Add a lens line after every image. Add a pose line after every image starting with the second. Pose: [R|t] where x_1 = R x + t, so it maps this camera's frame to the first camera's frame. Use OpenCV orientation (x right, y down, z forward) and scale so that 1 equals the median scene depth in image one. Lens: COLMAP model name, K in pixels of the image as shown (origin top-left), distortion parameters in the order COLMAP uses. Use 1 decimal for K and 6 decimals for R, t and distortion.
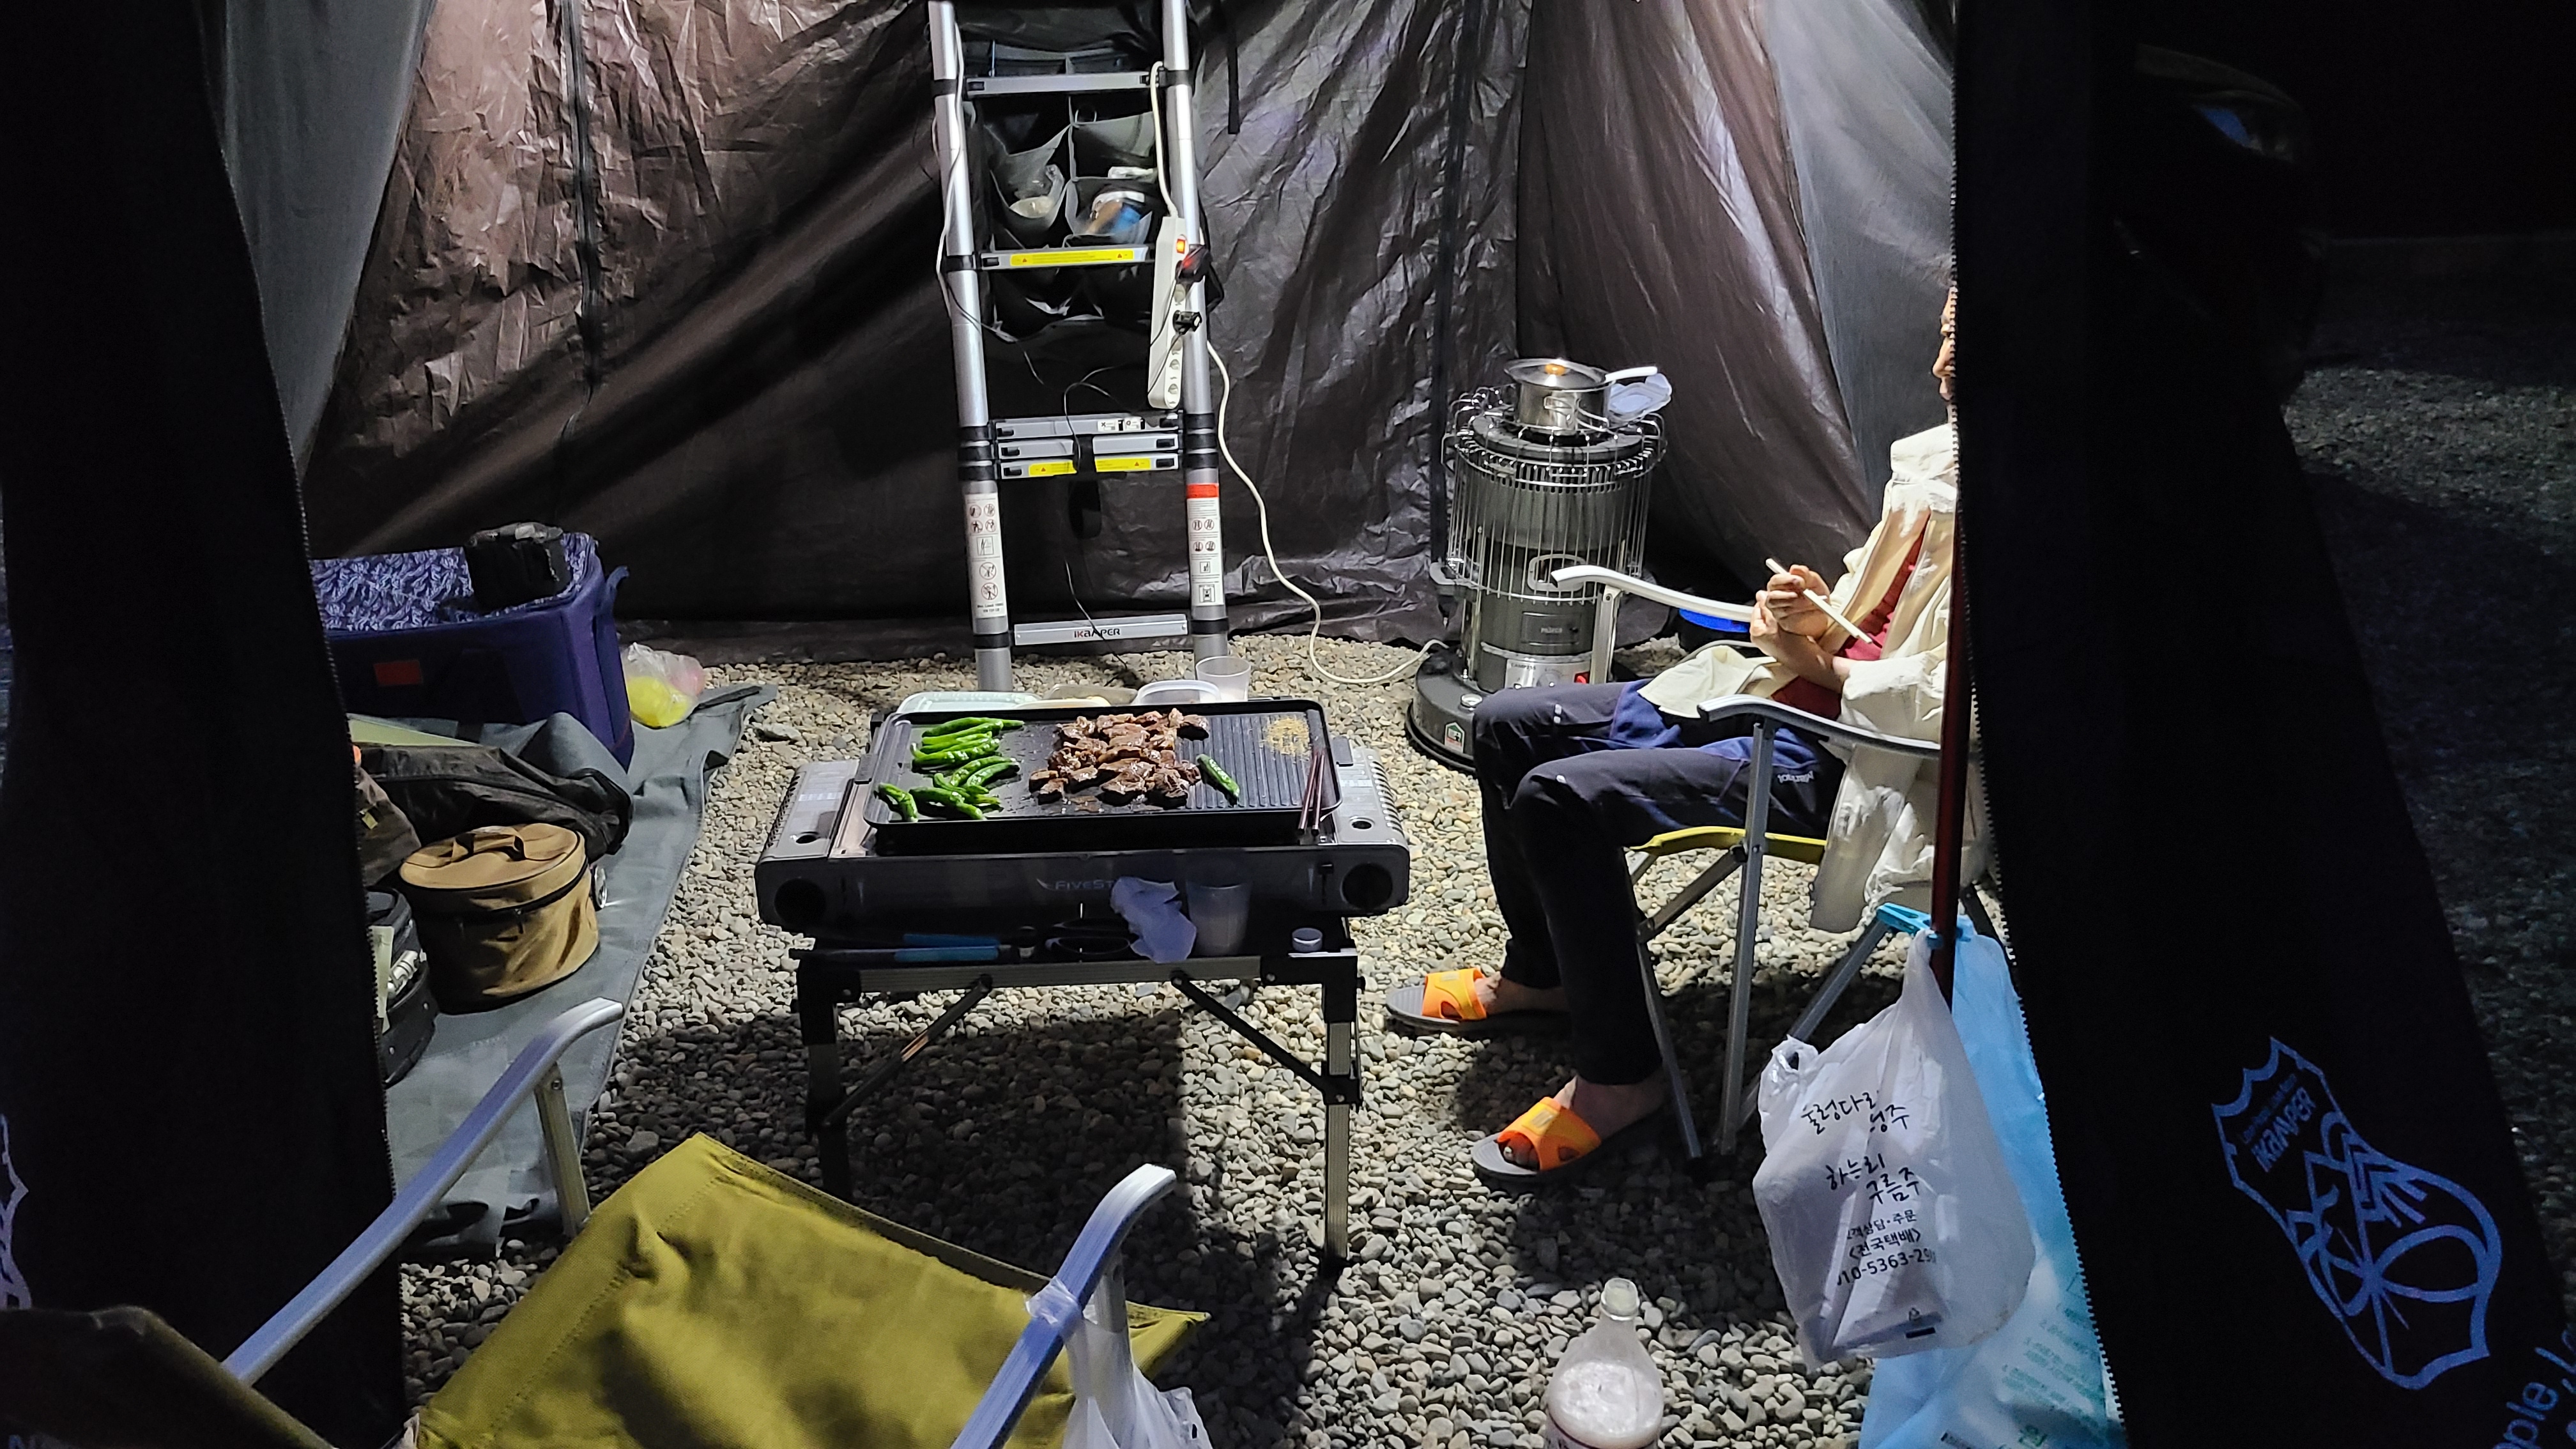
lens RADIAL K [[1974.1, 0, 1288.0], [0, 1974.1, 724.5], [0, 0, 1]] dist [-0.026985, 0.001684]
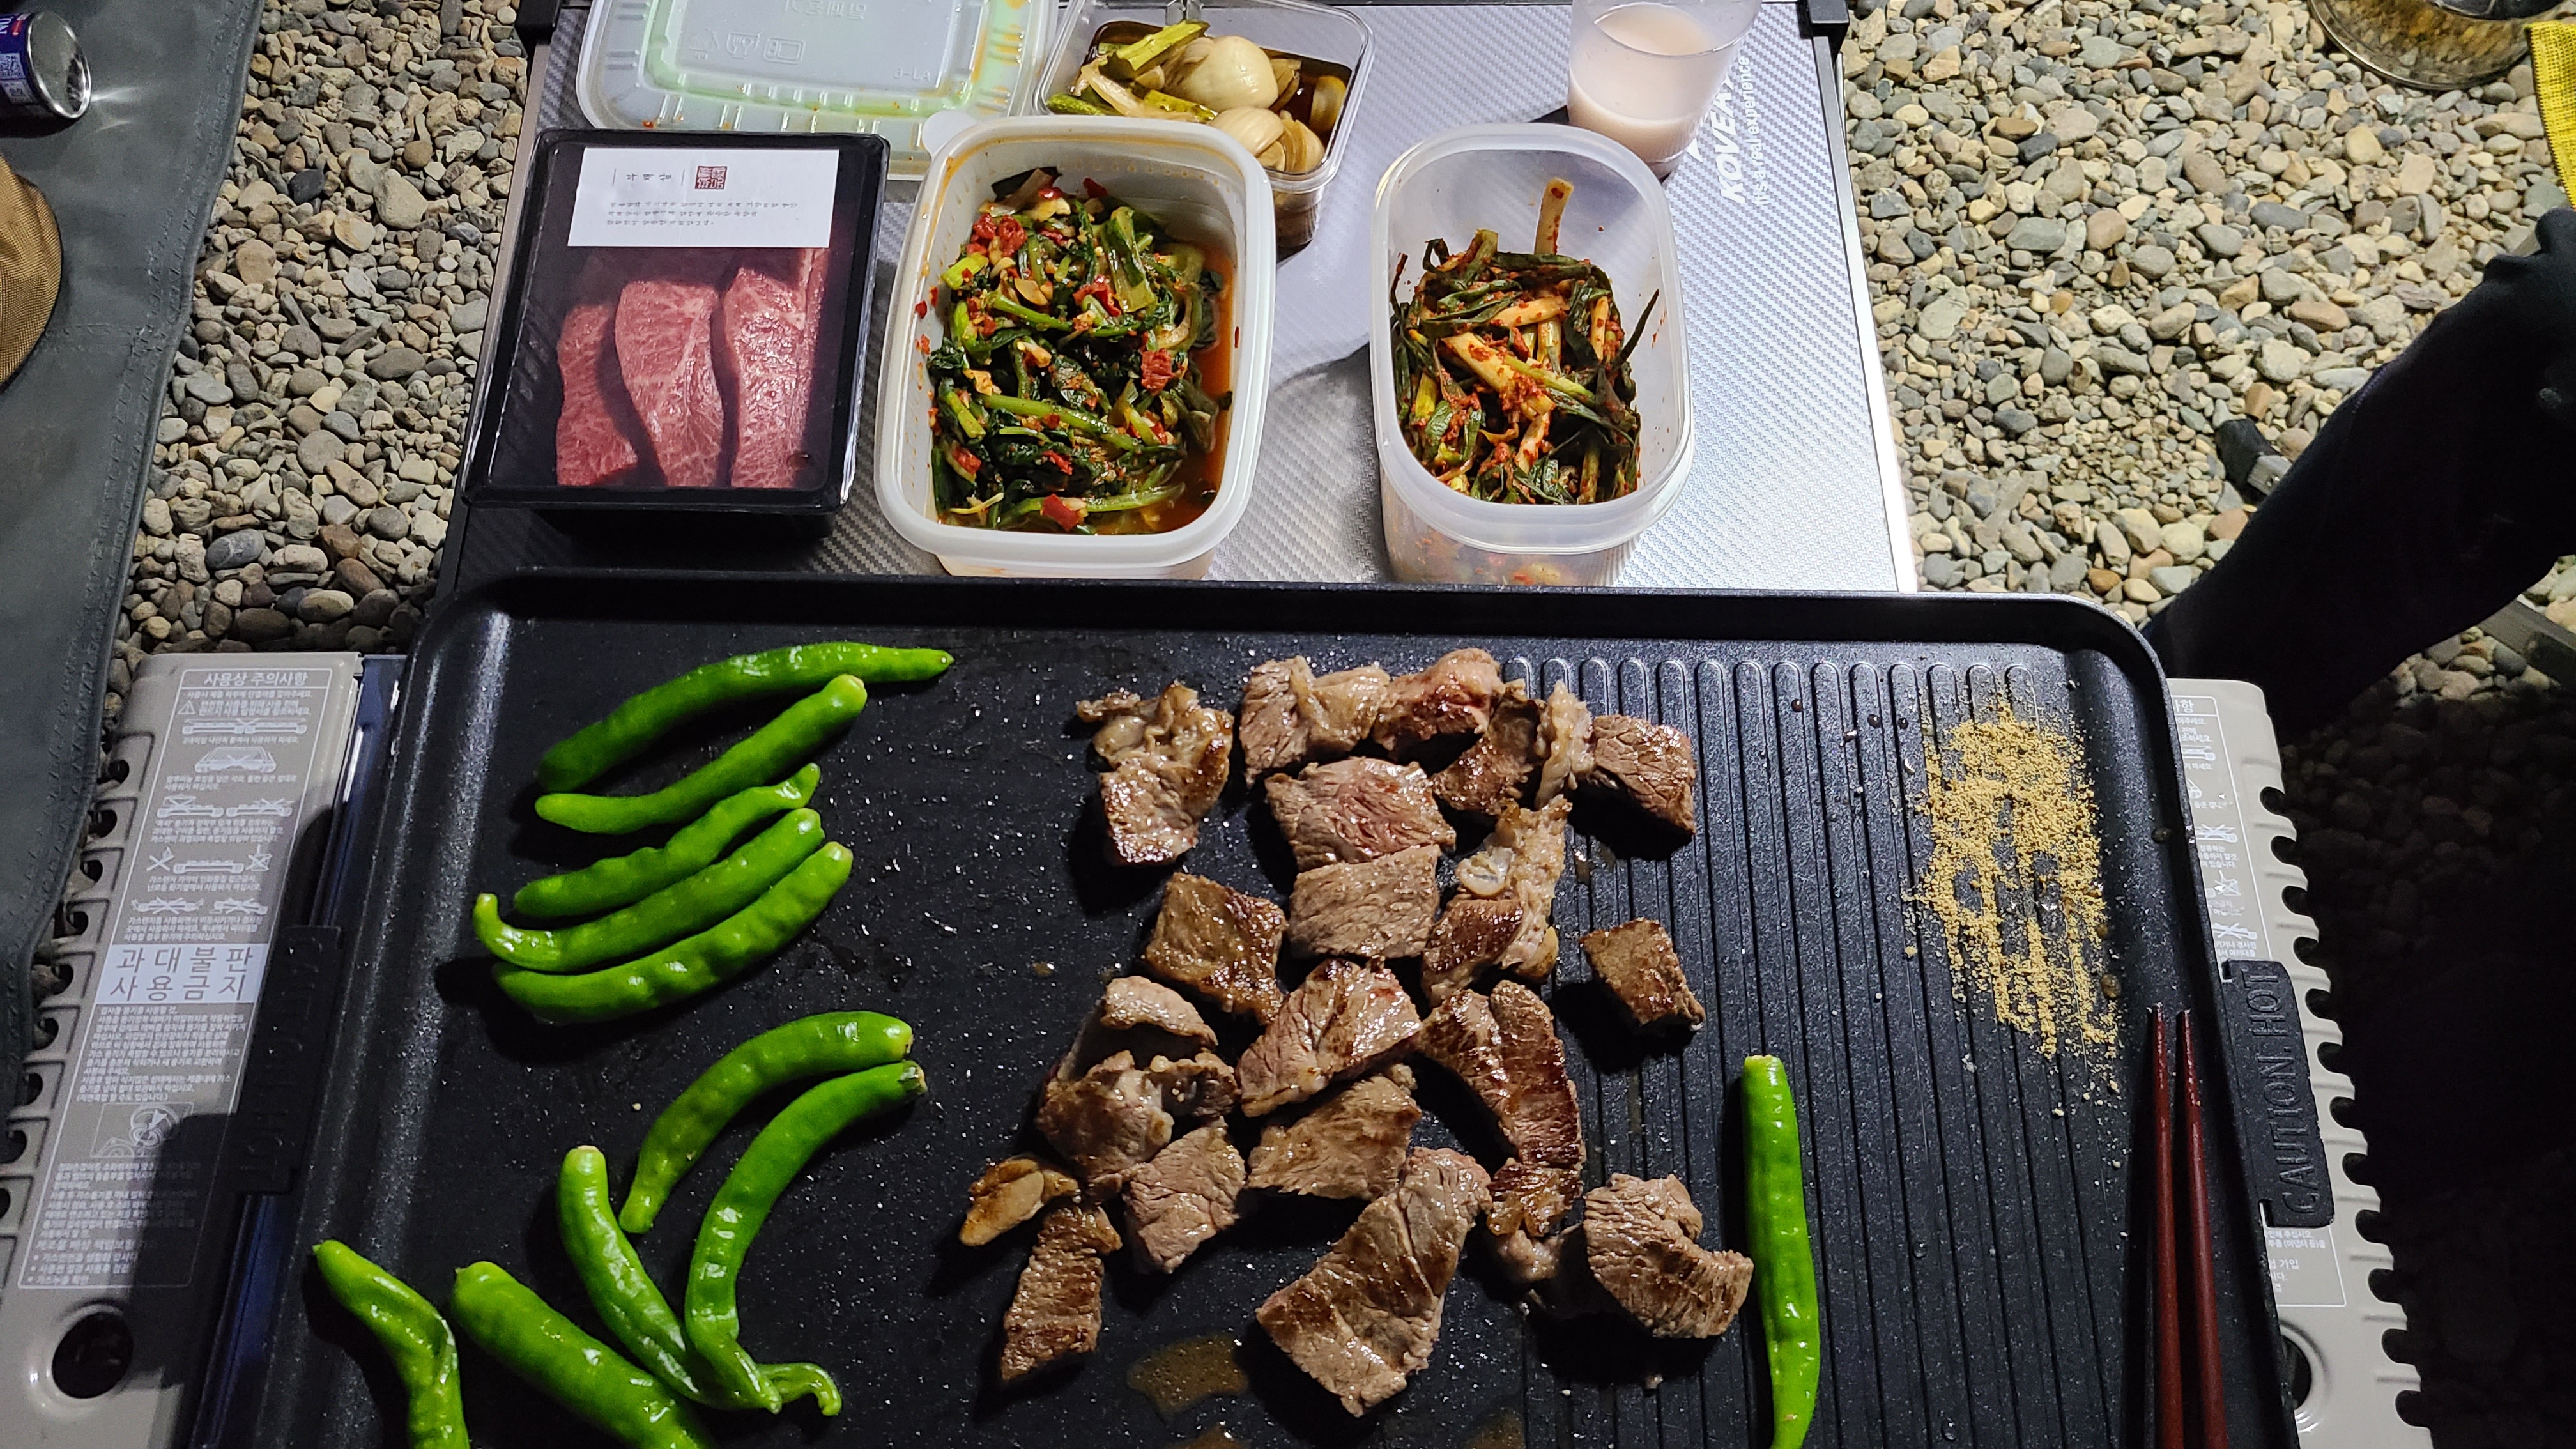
lens RADIAL K [[1974.1, 0, 1288.0], [0, 1974.1, 724.5], [0, 0, 1]] dist [-0.026985, 0.001684]
pose [[0.996333, 0.085255, -0.007269, -0.070155], [-0.055242, 0.705807, 0.706247, -0.139391], [0.065342, -0.703255, 0.707928, 0.645088]]
